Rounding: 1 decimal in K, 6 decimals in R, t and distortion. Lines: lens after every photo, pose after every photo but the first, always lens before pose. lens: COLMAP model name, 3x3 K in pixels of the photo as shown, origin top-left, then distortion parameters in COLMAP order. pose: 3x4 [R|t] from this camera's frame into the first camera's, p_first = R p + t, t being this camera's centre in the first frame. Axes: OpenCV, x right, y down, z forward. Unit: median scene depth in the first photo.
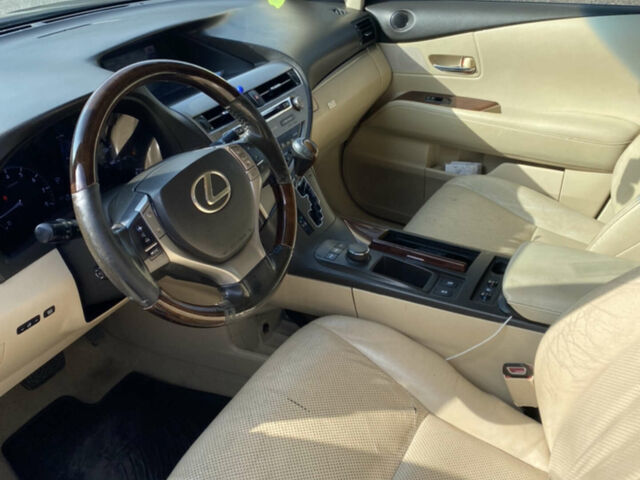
lens RADIAL K [[642.6, 0, 317.2], [0, 642.6, 242.1], [0, 0, 1]] dist [0.047273, 0.000000]
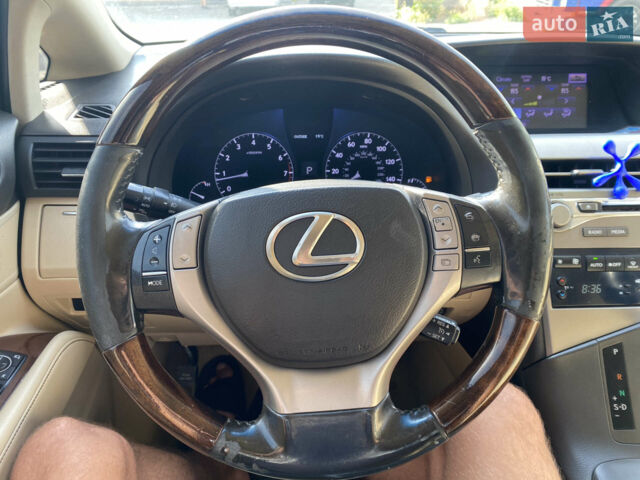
lens RADIAL K [[483.8, 0, 315.3], [0, 483.8, 243.9], [0, 0, 1]] dist [0.028530, -0.015438]
pose [[0.503886, 0.423694, -0.752717, 0.075344], [-0.448314, 0.873150, 0.191372, -0.082383], [0.738318, 0.241024, 0.629916, 0.380865]]
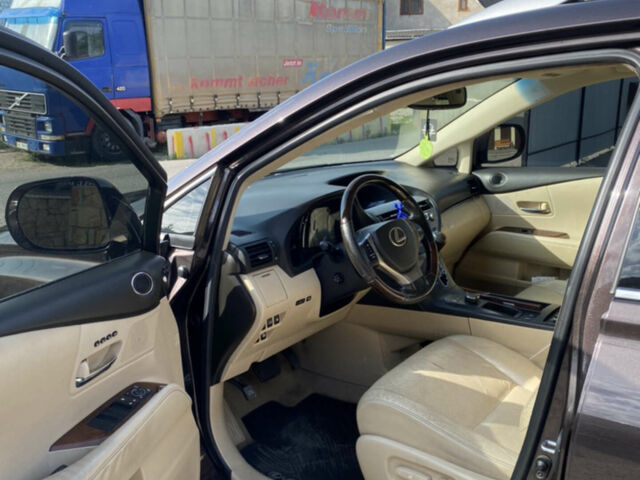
lens RADIAL K [[642.6, 0, 318.7], [0, 642.6, 237.1], [0, 0, 1]] dist [0.047273, 0.000000]
pose [[0.988829, 0.021459, -0.147501, -0.058230], [-0.064480, 0.953779, -0.293509, 0.263457], [0.134385, 0.299741, 0.944508, -0.453431]]
